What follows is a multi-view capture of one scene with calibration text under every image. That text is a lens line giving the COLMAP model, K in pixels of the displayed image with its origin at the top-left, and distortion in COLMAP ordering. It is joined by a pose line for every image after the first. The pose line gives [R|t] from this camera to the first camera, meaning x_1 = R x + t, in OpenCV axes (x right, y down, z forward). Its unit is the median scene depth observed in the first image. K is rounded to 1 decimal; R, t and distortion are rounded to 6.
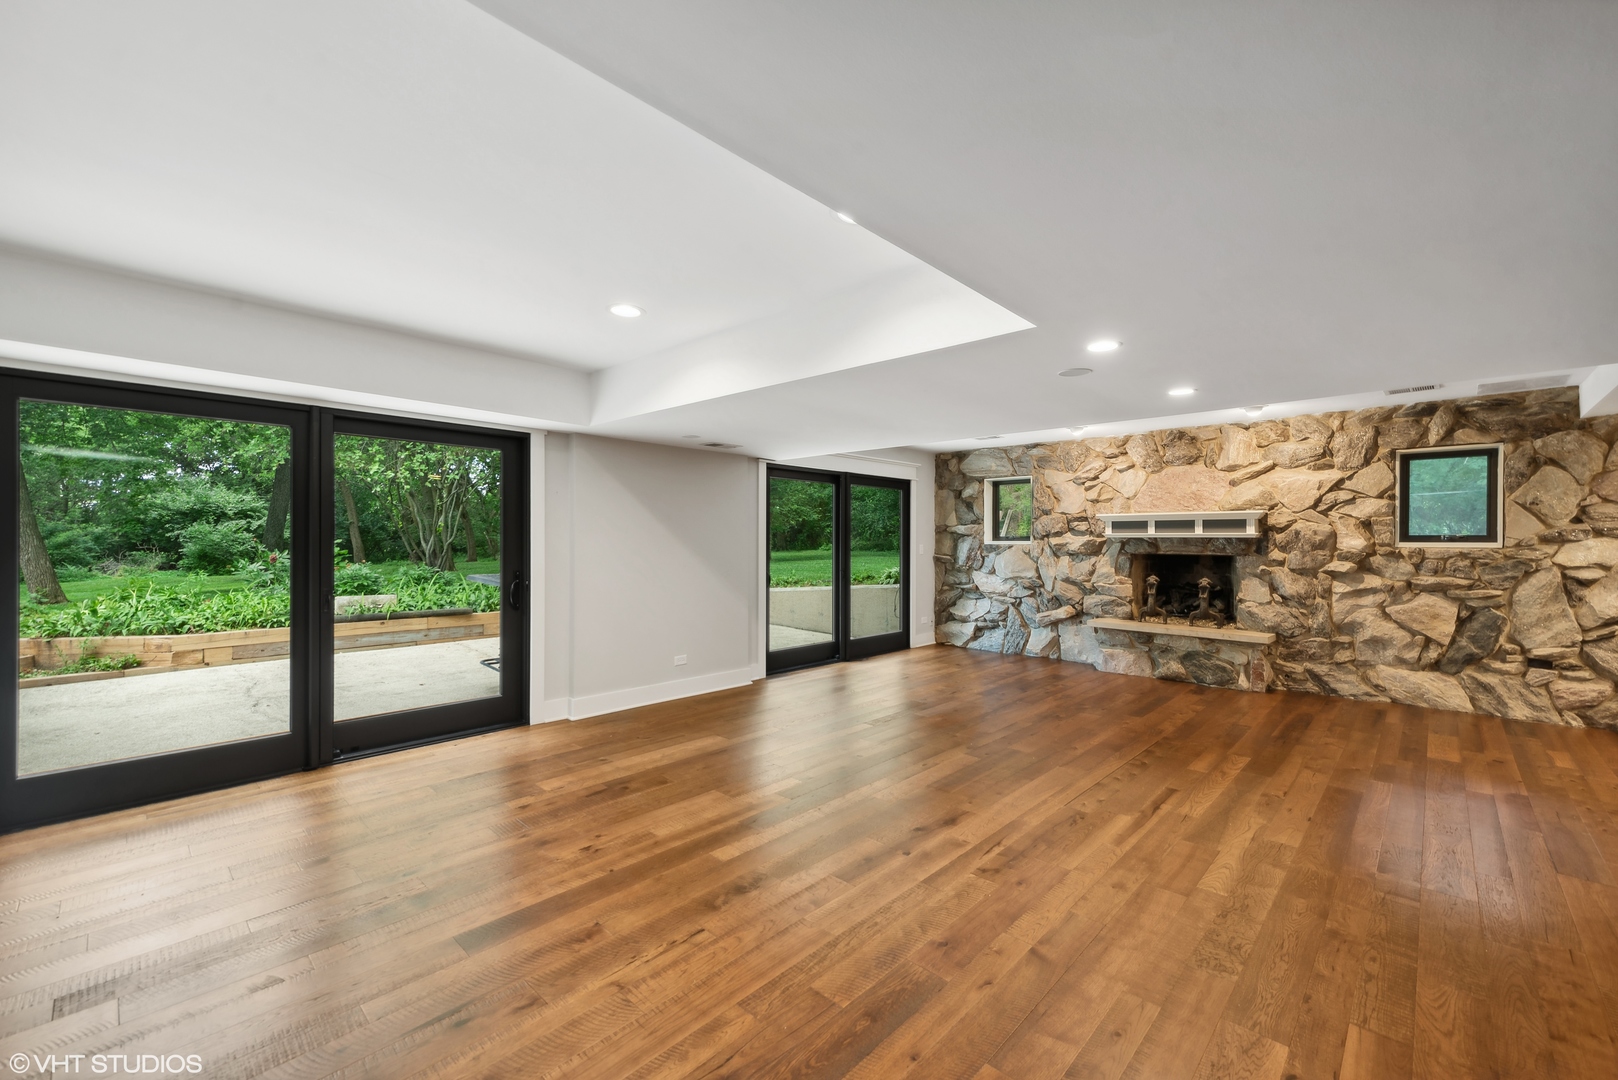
lens RADIAL K [[663.4, 0, 812.9], [0, 663.4, 539.4], [0, 0, 1]] dist [0.008725, -0.000722]
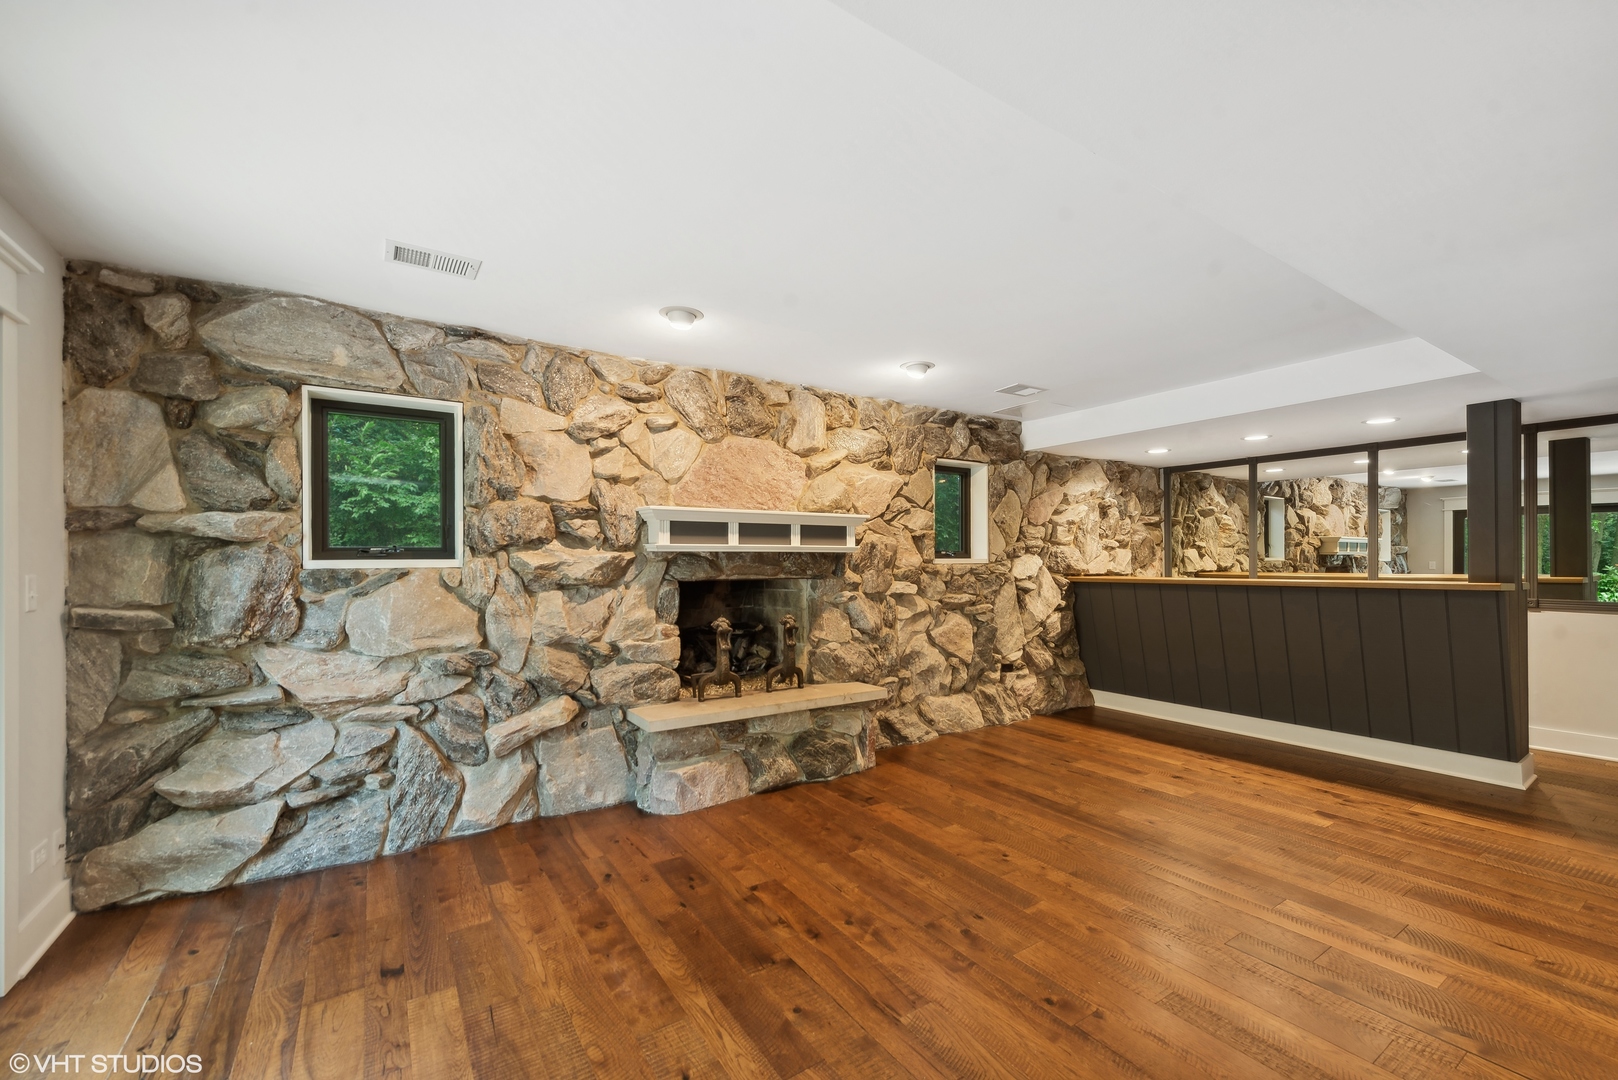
lens RADIAL K [[663.4, 0, 814.7], [0, 663.4, 556.7], [0, 0, 1]] dist [0.008725, -0.000722]
pose [[0.212827, 0.002295, 0.977087, -0.038017], [0.003008, 0.999991, -0.003004, 0.003219], [-0.977085, 0.003579, 0.212819, 0.789256]]
